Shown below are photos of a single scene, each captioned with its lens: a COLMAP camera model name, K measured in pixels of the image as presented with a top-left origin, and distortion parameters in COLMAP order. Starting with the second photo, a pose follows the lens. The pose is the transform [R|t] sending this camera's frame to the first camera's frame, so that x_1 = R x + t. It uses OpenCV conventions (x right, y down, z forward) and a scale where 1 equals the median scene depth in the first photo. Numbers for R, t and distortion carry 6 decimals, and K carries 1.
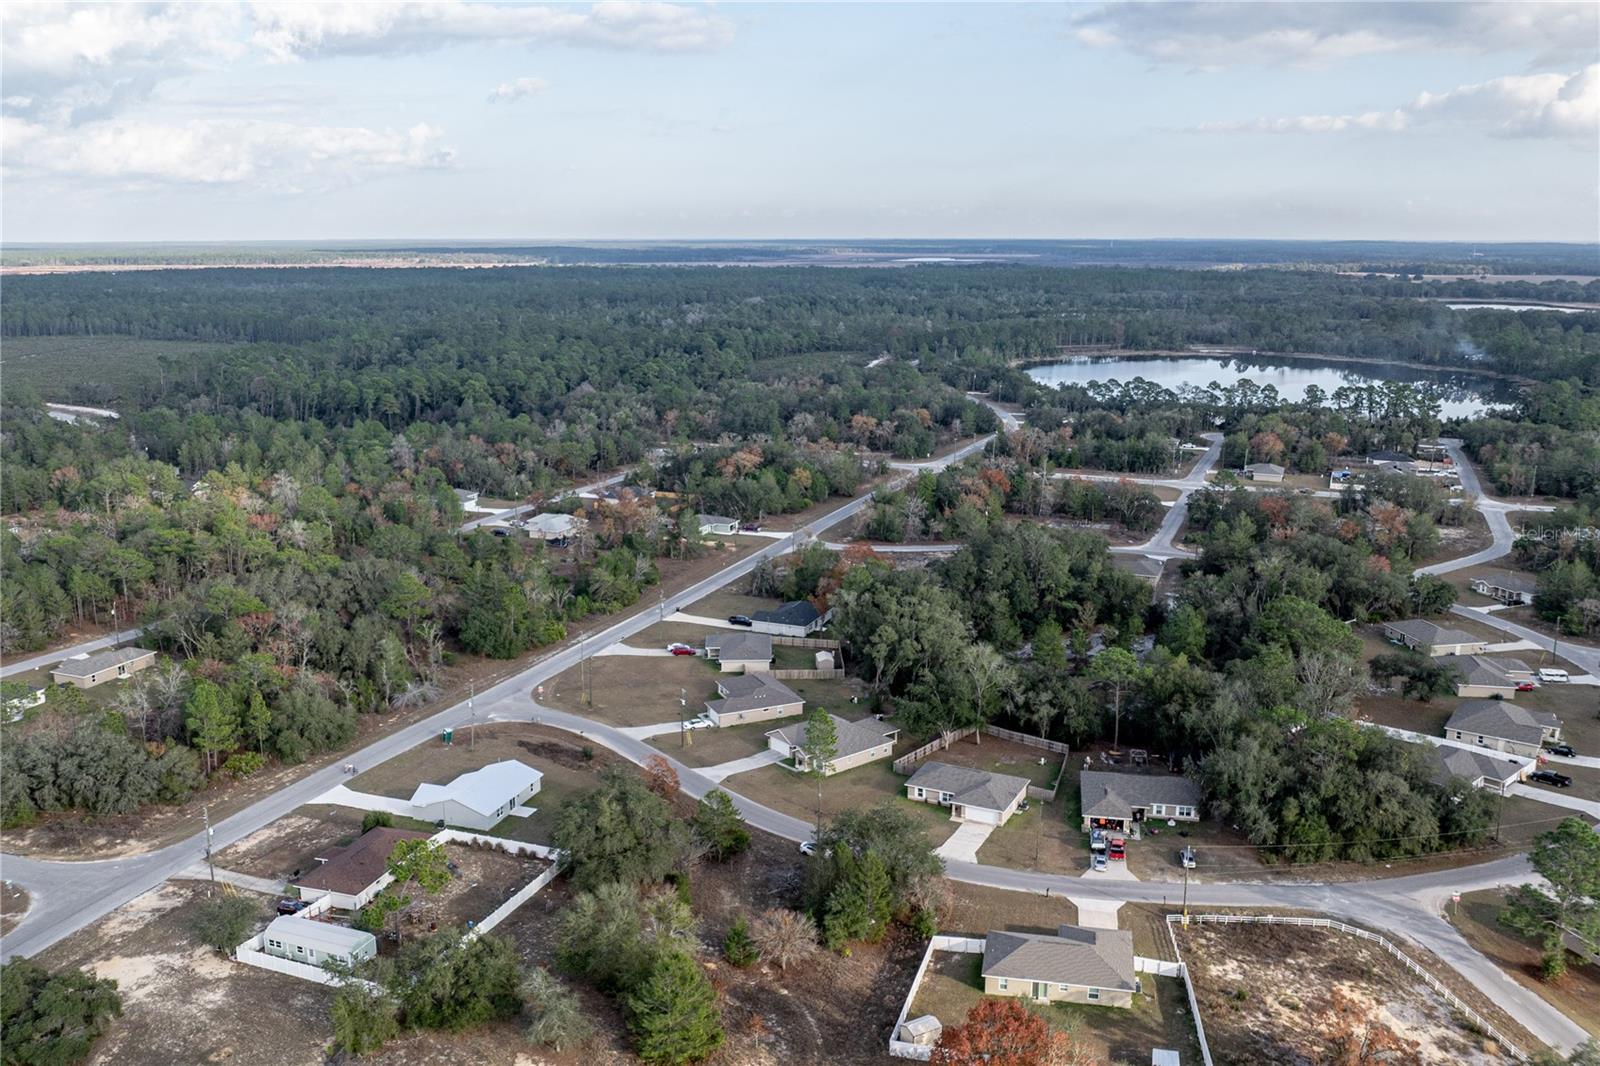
lens RADIAL K [[1340.2, 0, 800.0], [0, 1340.2, 533.0], [0, 0, 1]] dist [-0.005103, -0.040279]
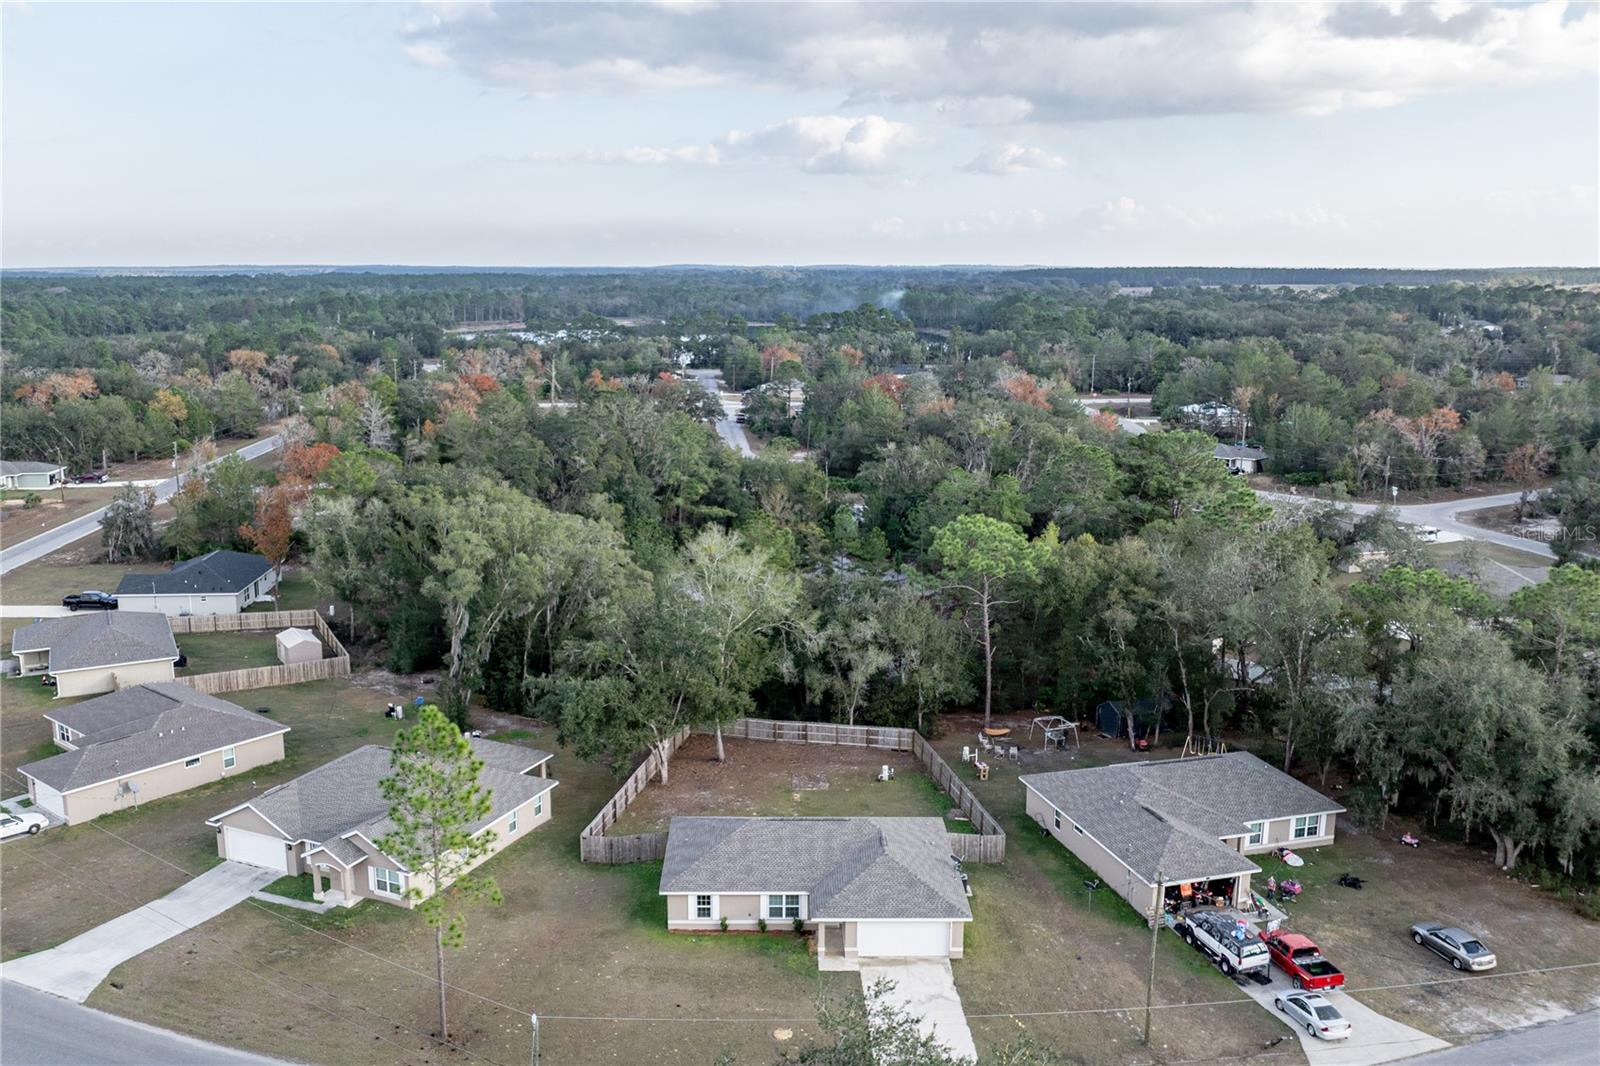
lens RADIAL K [[1338.7, 0, 775.5], [0, 1338.7, 529.7], [0, 0, 1]] dist [-0.004408, -0.036061]
pose [[0.897309, -0.085325, 0.433078, -0.037913], [0.095751, 0.995403, -0.002275, 0.085728], [-0.430893, 0.043508, 0.901354, 0.598999]]
